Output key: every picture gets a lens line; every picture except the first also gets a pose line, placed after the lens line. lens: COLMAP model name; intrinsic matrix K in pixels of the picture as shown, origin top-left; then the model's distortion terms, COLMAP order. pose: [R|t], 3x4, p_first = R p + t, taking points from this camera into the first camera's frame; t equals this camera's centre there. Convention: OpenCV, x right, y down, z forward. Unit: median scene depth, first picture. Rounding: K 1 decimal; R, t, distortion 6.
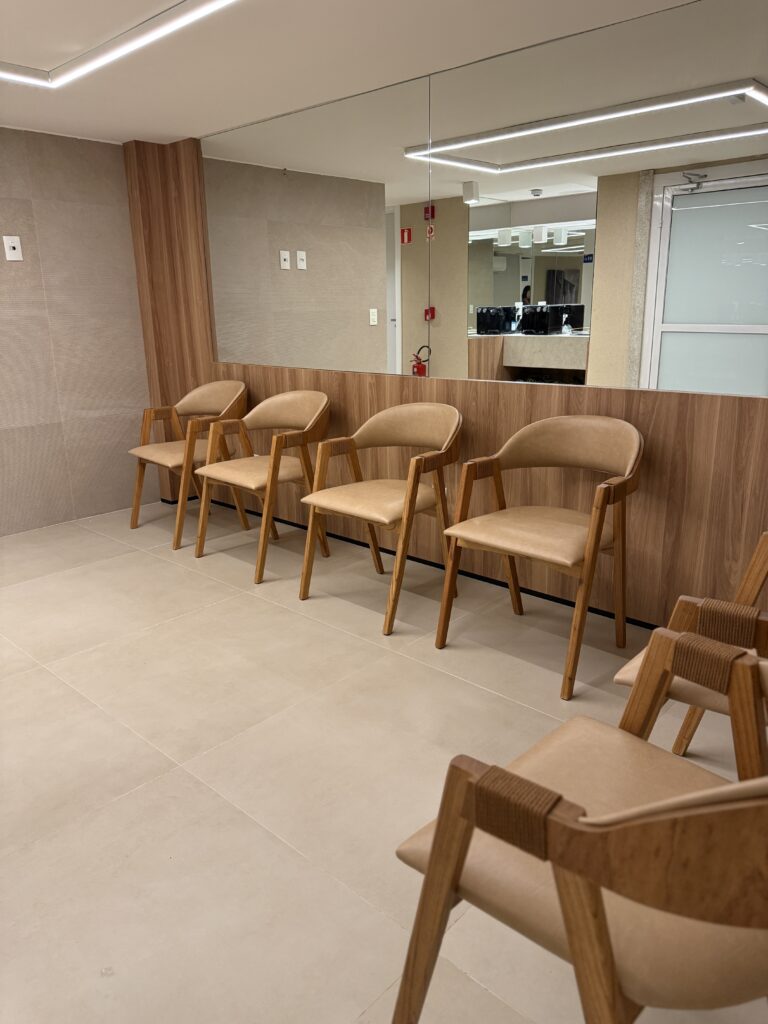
lens RADIAL K [[736.2, 0, 383.8], [0, 736.2, 513.0], [0, 0, 1]] dist [0.027923, -0.007316]
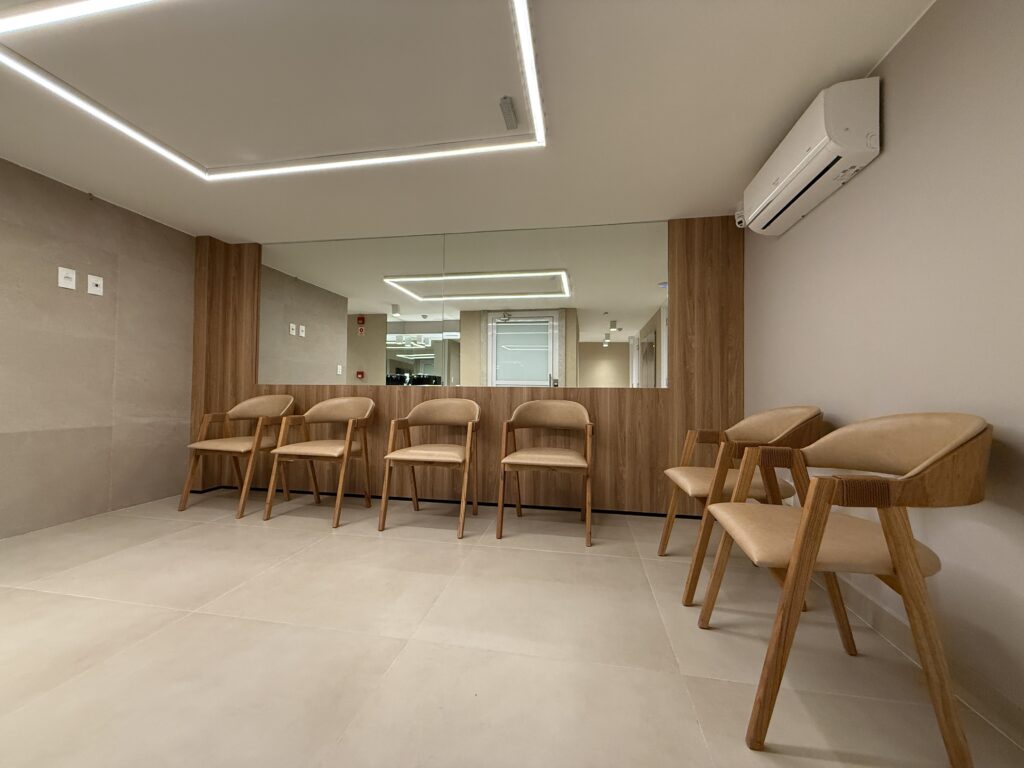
lens RADIAL K [[409.1, 0, 509.7], [0, 409.1, 386.4], [0, 0, 1]] dist [-0.011831, 0.000130]
pose [[0.838266, 0.037636, 0.543961, -0.256518], [0.126198, 0.957136, -0.260700, 0.066276], [-0.530457, 0.287182, 0.797585, 0.125263]]
